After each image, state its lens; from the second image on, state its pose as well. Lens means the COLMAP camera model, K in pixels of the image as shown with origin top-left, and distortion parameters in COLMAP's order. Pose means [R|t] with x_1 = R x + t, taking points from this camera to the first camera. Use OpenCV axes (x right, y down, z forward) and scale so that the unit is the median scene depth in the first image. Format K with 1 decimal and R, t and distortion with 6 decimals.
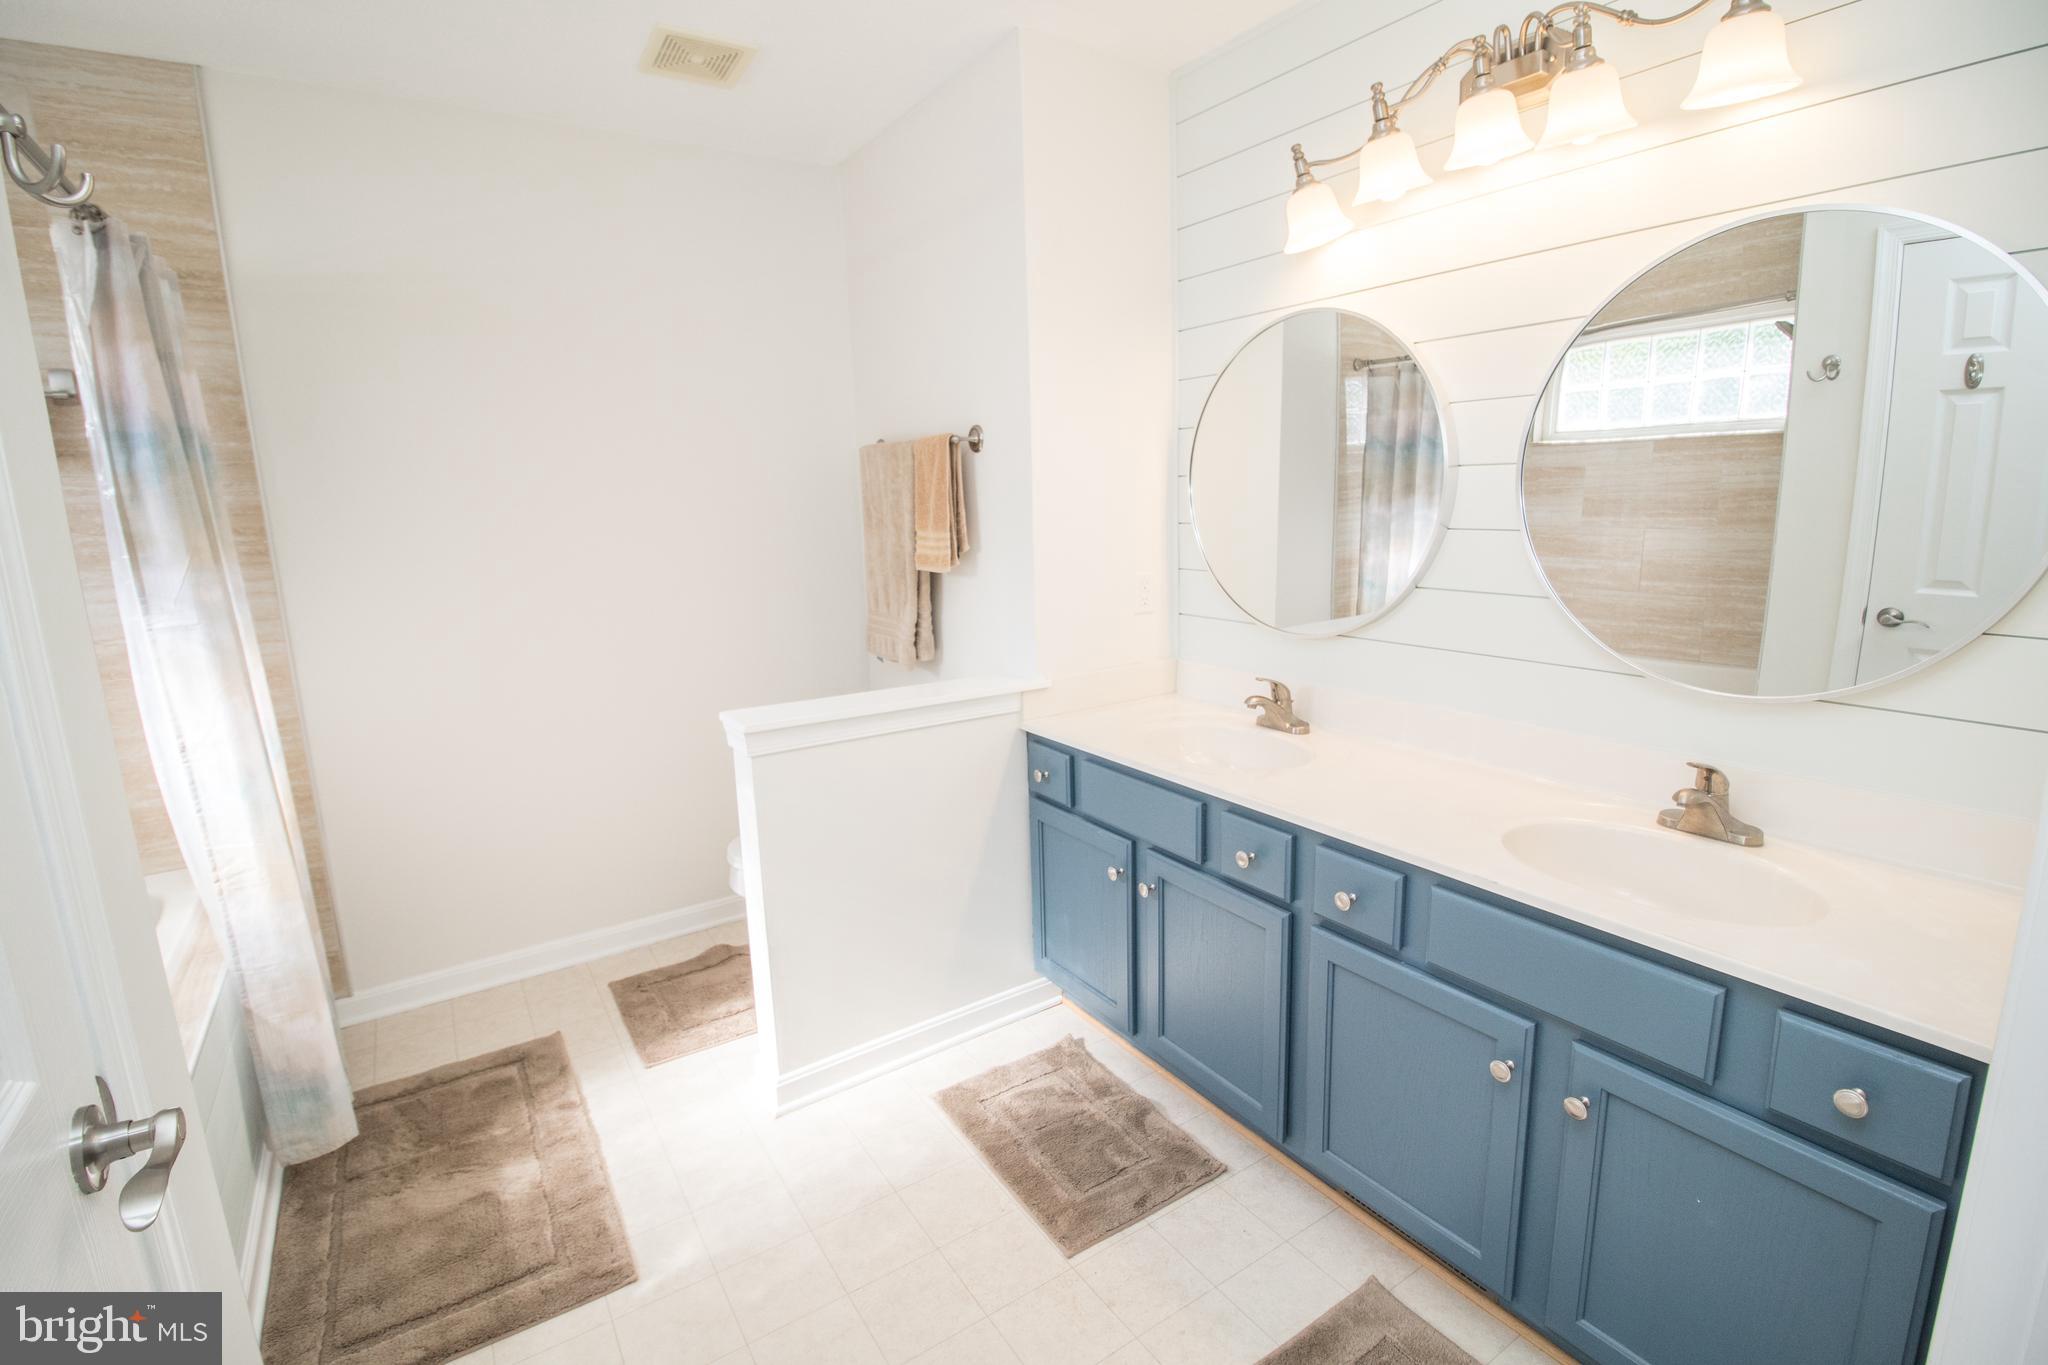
lens RADIAL K [[947.0, 0, 1020.3], [0, 947.0, 670.3], [0, 0, 1]] dist [0.001931, -0.013895]
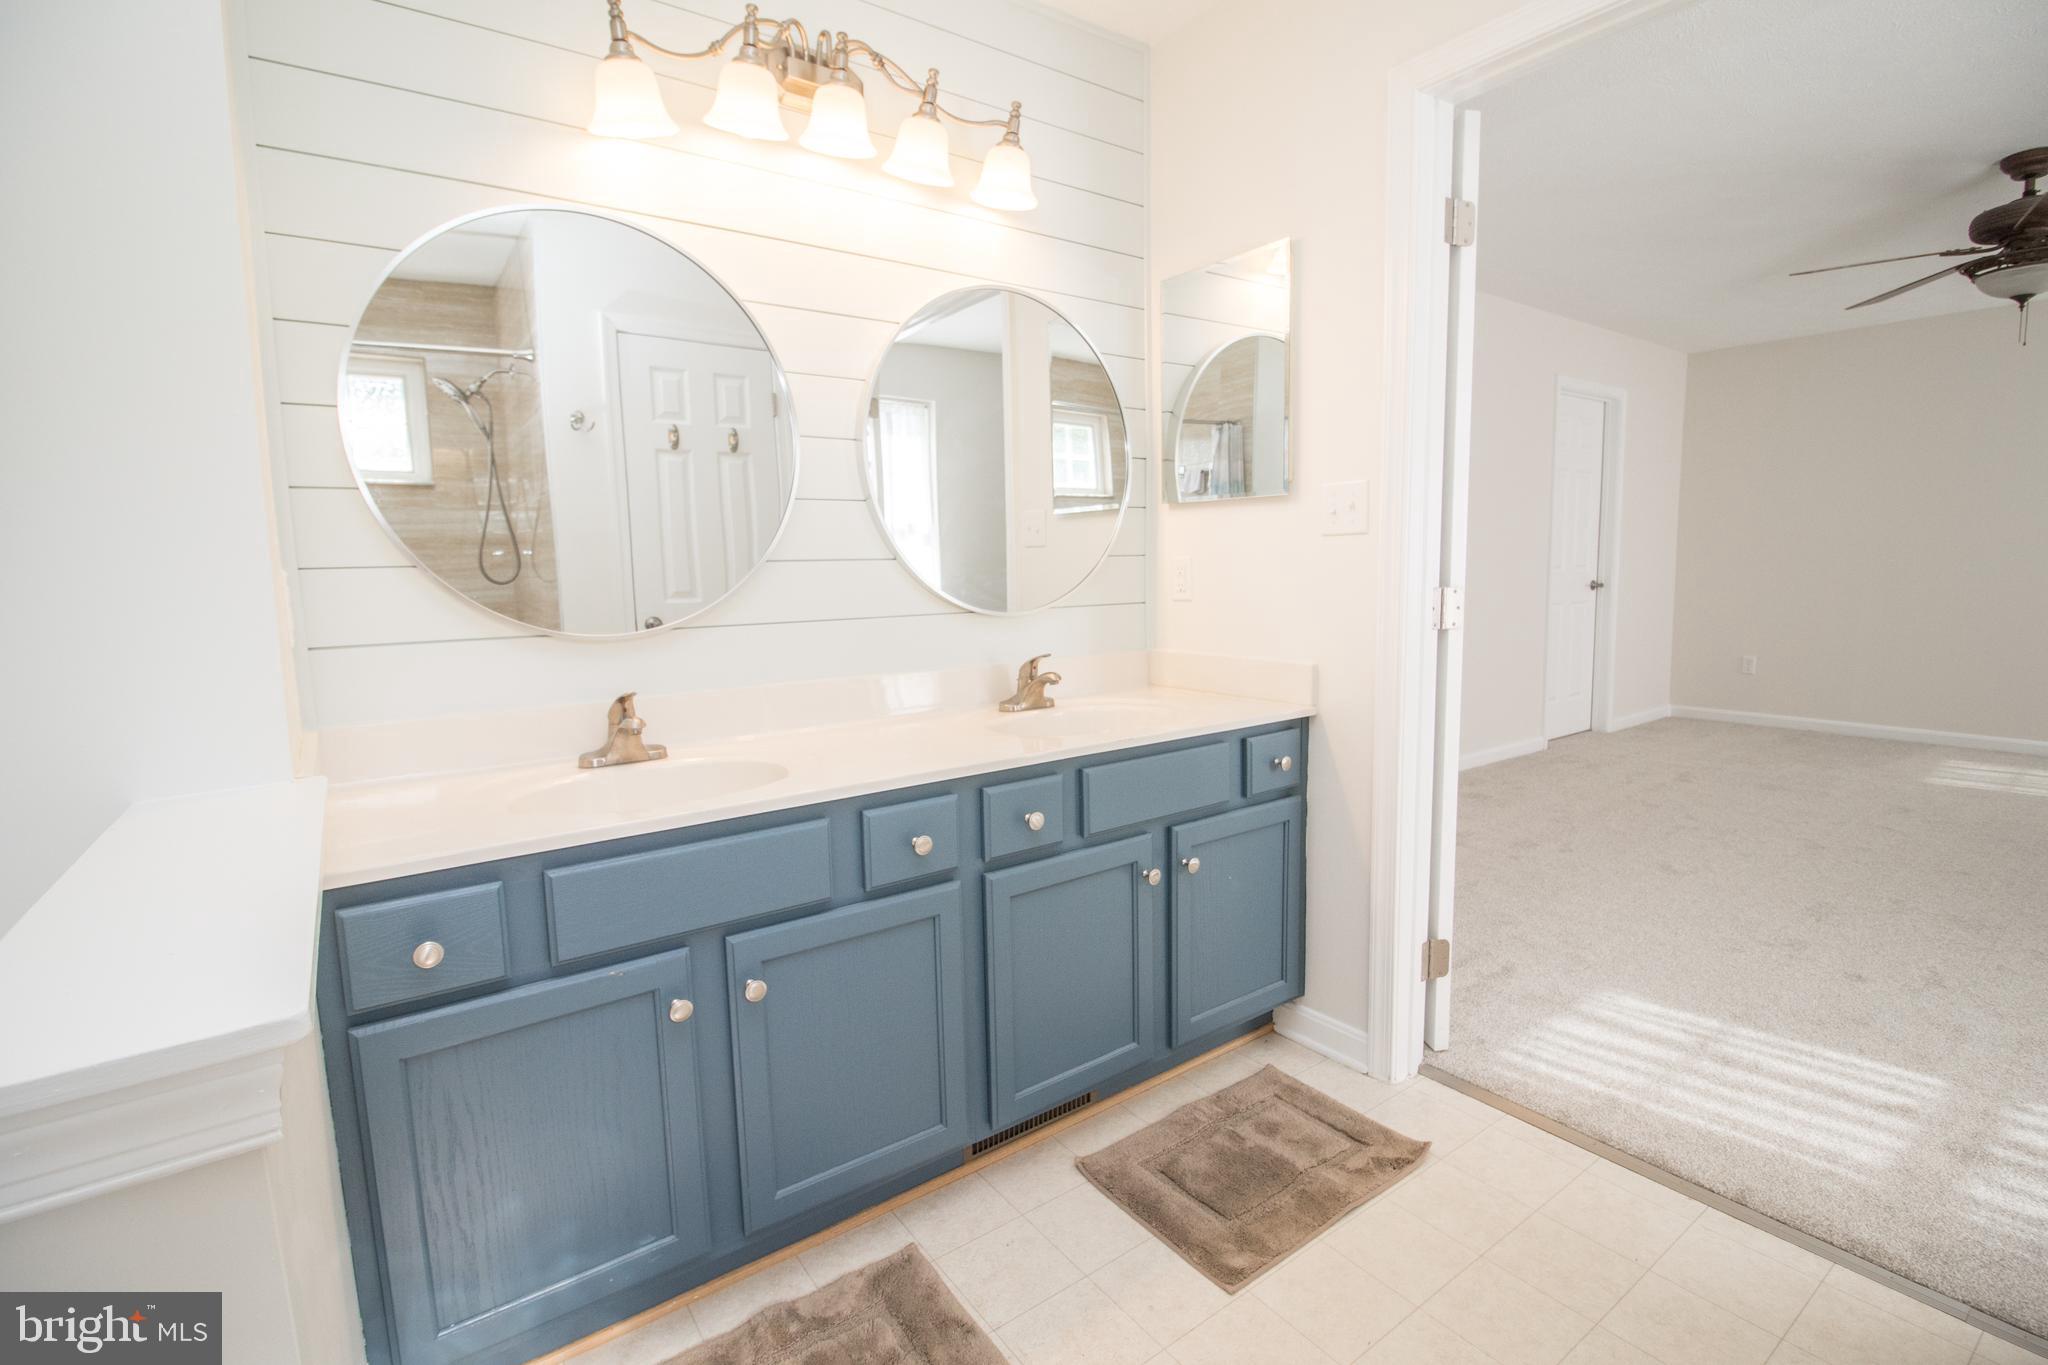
lens RADIAL K [[947.0, 0, 1020.3], [0, 947.0, 670.3], [0, 0, 1]] dist [0.001931, -0.013895]
pose [[-0.019481, -0.091290, 0.995634, -0.545090], [0.212673, 0.972655, 0.093344, -0.014296], [-0.976929, 0.213563, 0.000466, 0.797040]]
